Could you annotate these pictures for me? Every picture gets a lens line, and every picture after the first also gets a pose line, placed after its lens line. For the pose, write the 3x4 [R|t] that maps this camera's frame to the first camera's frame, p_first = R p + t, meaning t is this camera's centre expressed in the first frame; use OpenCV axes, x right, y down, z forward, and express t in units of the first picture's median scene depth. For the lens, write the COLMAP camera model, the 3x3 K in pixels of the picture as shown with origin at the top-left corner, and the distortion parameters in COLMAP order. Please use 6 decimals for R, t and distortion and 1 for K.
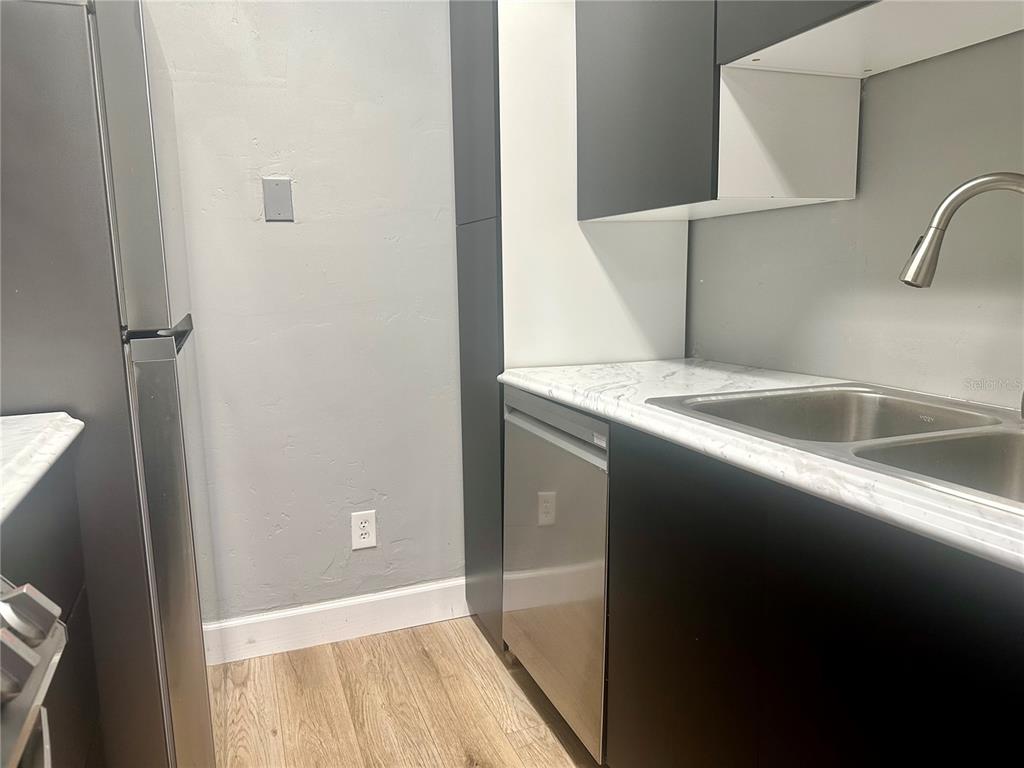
lens RADIAL K [[685.5, 0, 511.9], [0, 685.5, 341.6], [0, 0, 1]] dist [0.039273, -0.108298]
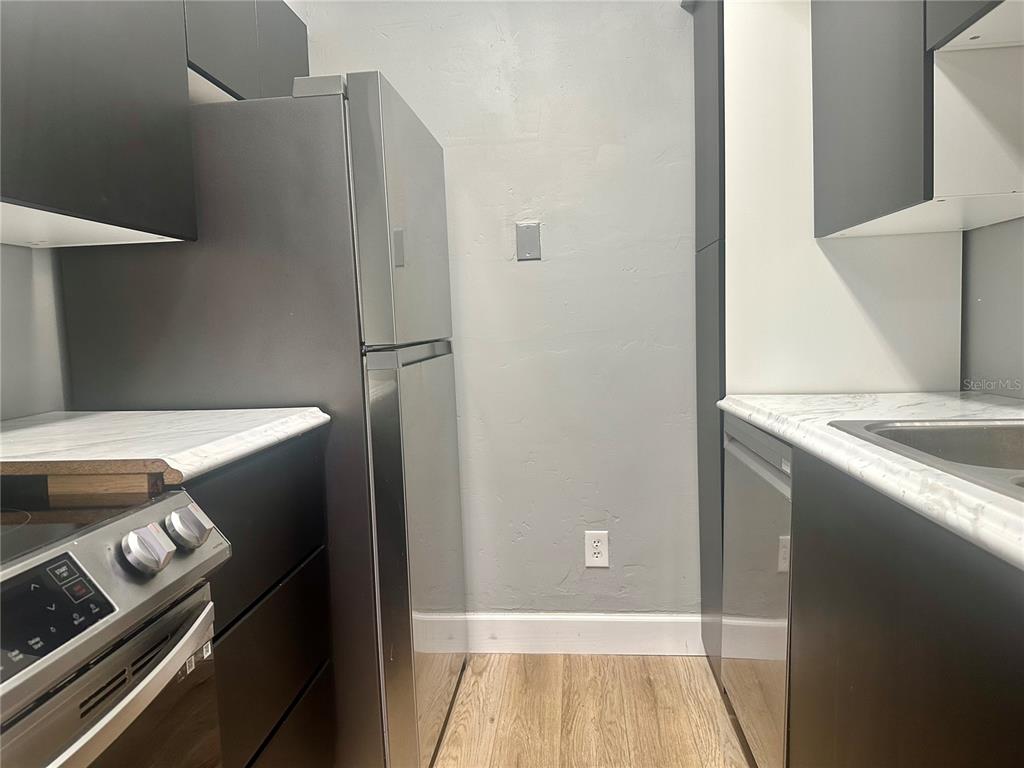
lens RADIAL K [[685.5, 0, 511.9], [0, 685.5, 341.6], [0, 0, 1]] dist [0.039273, -0.108298]
pose [[0.892557, -0.007610, -0.450870, 0.156906], [-0.021546, 0.997996, -0.059499, 0.028451], [0.450419, 0.062821, 0.890604, -0.002426]]
